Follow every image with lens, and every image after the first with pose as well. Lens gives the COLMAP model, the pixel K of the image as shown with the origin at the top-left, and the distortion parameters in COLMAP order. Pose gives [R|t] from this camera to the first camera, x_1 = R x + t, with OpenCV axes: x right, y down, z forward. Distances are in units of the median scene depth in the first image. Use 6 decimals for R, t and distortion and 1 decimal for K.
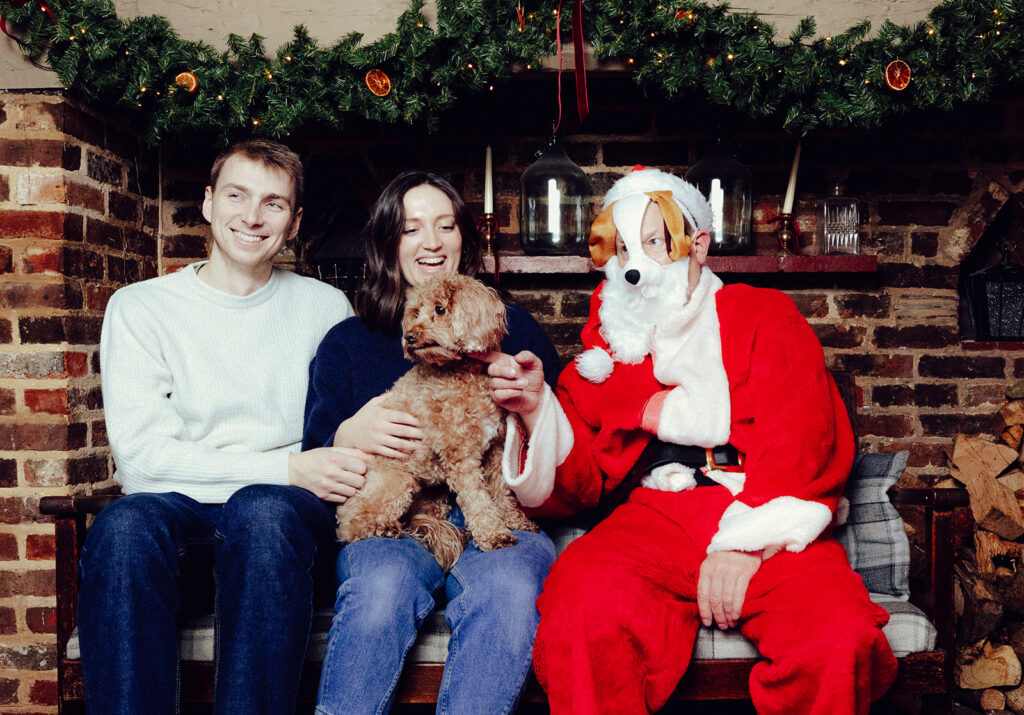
lens RADIAL K [[1185.2, 0, 543.6], [0, 1185.2, 419.7], [0, 0, 1]] dist [-0.005996, 0.000000]
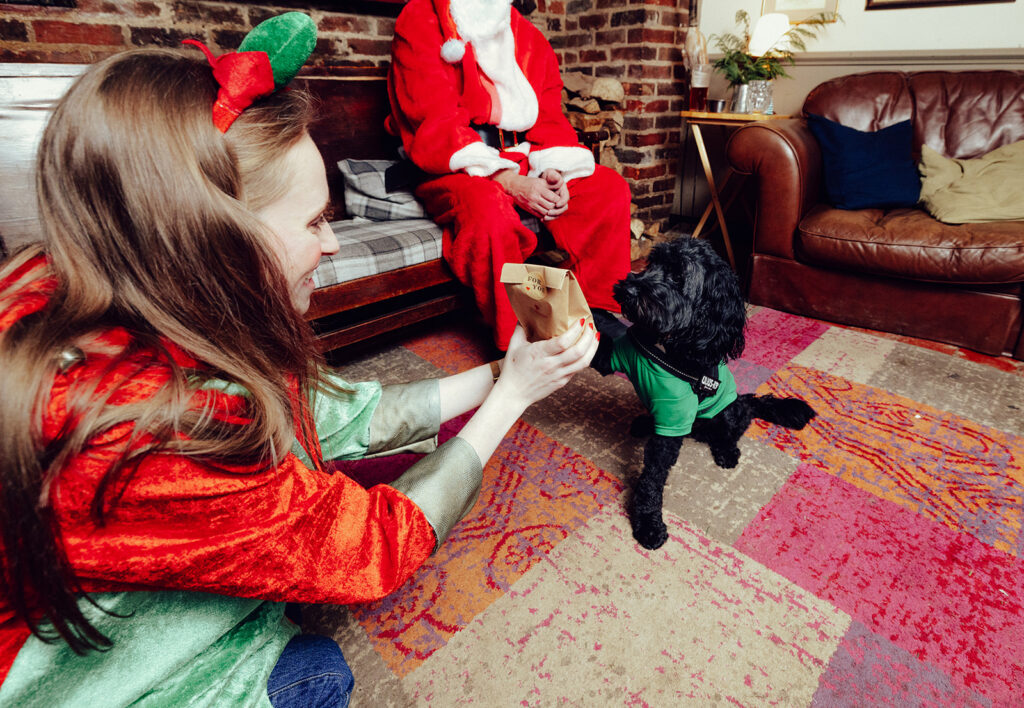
lens RADIAL K [[527.6, 0, 581.4], [0, 527.6, 318.7], [0, 0, 1]] dist [-0.009033, 0.002060]
pose [[0.700580, -0.286720, 0.653437, -0.249448], [0.031348, 0.927206, 0.373237, 0.015354], [-0.712885, -0.240998, 0.658571, 0.277528]]
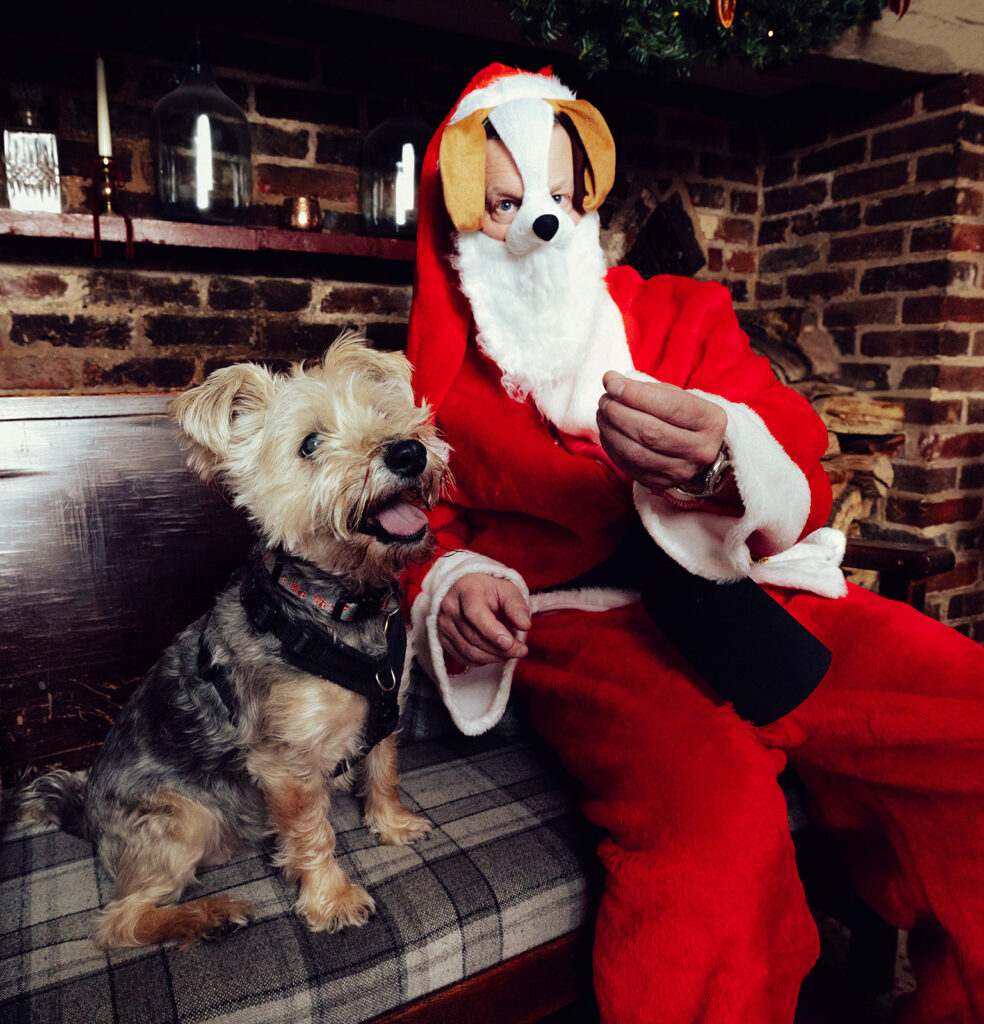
lens RADIAL K [[796.8, 0, 458.2], [0, 796.8, 483.5], [0, 0, 1]] dist [-0.016183, 0.013022]
pose [[0.874607, -0.068196, 0.480013, -0.117814], [0.015923, 0.993564, 0.112145, -0.033209], [-0.484572, -0.090439, 0.870064, 0.530211]]
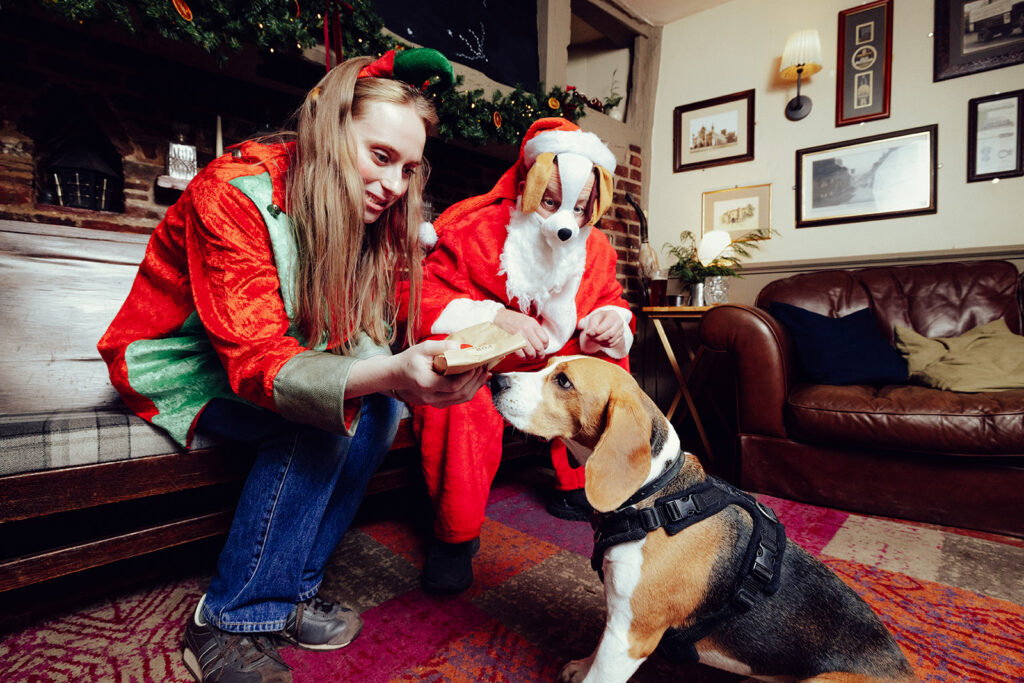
lens RADIAL K [[471.1, 0, 510.0], [0, 471.1, 343.0], [0, 0, 1]] dist [-0.008558, 0.002832]
pose [[0.732660, -0.016063, 0.680405, -0.212683], [0.032555, 0.999404, -0.011461, 0.090097], [-0.679816, 0.030548, 0.732746, 0.360305]]
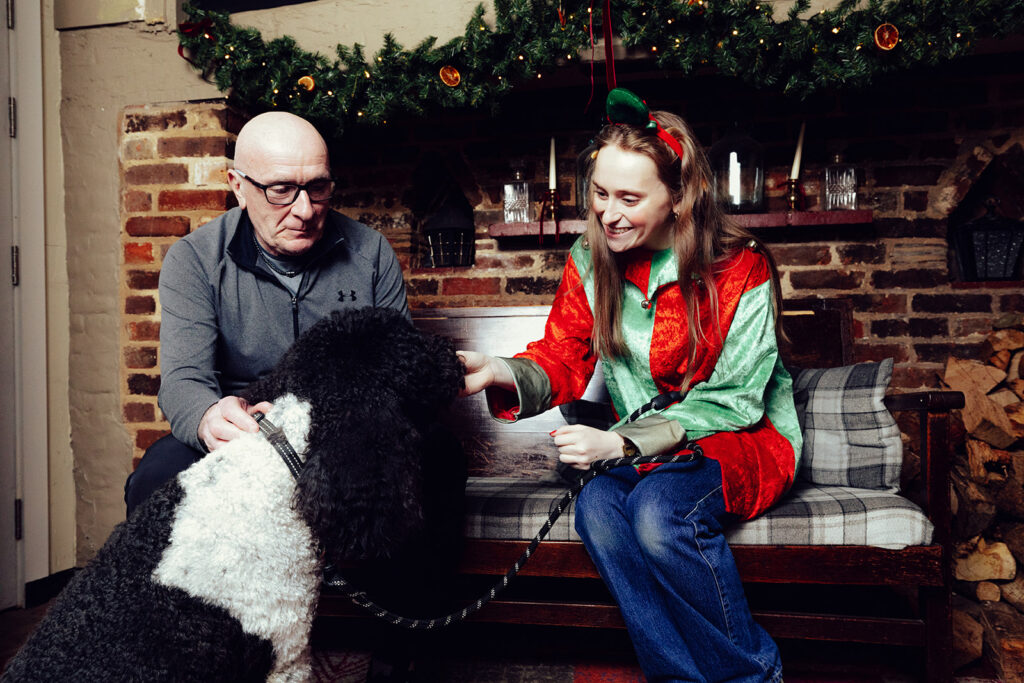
lens RADIAL K [[787.5, 0, 512.0], [0, 787.5, 345.3], [0, 0, 1]] dist [0.013925, -0.002362]
pose [[0.985903, -0.004595, -0.167257, 0.060507], [-0.001998, 0.999228, -0.039228, 0.033790], [0.167309, 0.039009, 0.985133, 0.173760]]
